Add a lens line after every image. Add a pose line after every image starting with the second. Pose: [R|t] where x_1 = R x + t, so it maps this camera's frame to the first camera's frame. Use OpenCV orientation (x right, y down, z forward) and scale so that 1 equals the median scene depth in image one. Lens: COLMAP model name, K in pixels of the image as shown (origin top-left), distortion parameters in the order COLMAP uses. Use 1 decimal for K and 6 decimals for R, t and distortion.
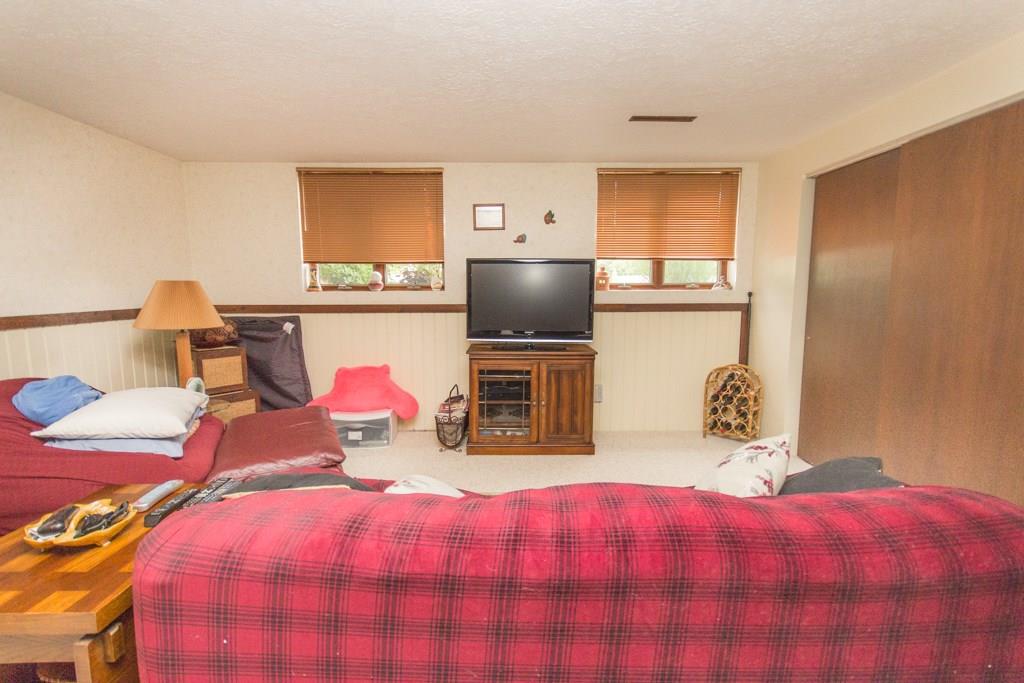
lens RADIAL K [[482.5, 0, 513.3], [0, 482.5, 341.9], [0, 0, 1]] dist [0.019428, 0.001449]
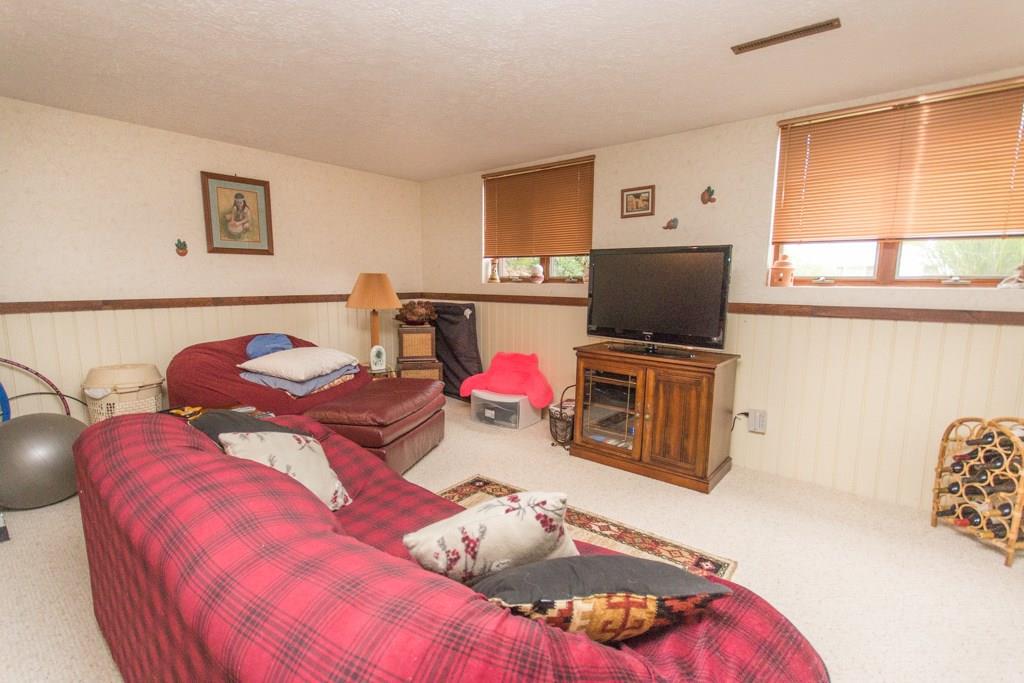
lens RADIAL K [[482.5, 0, 511.8], [0, 482.5, 343.5], [0, 0, 1]] dist [0.019428, 0.001449]
pose [[0.762107, 0.093779, -0.640623, 0.397069], [-0.083543, 0.995427, 0.046332, -0.020743], [0.642038, 0.018210, 0.766456, 0.179729]]
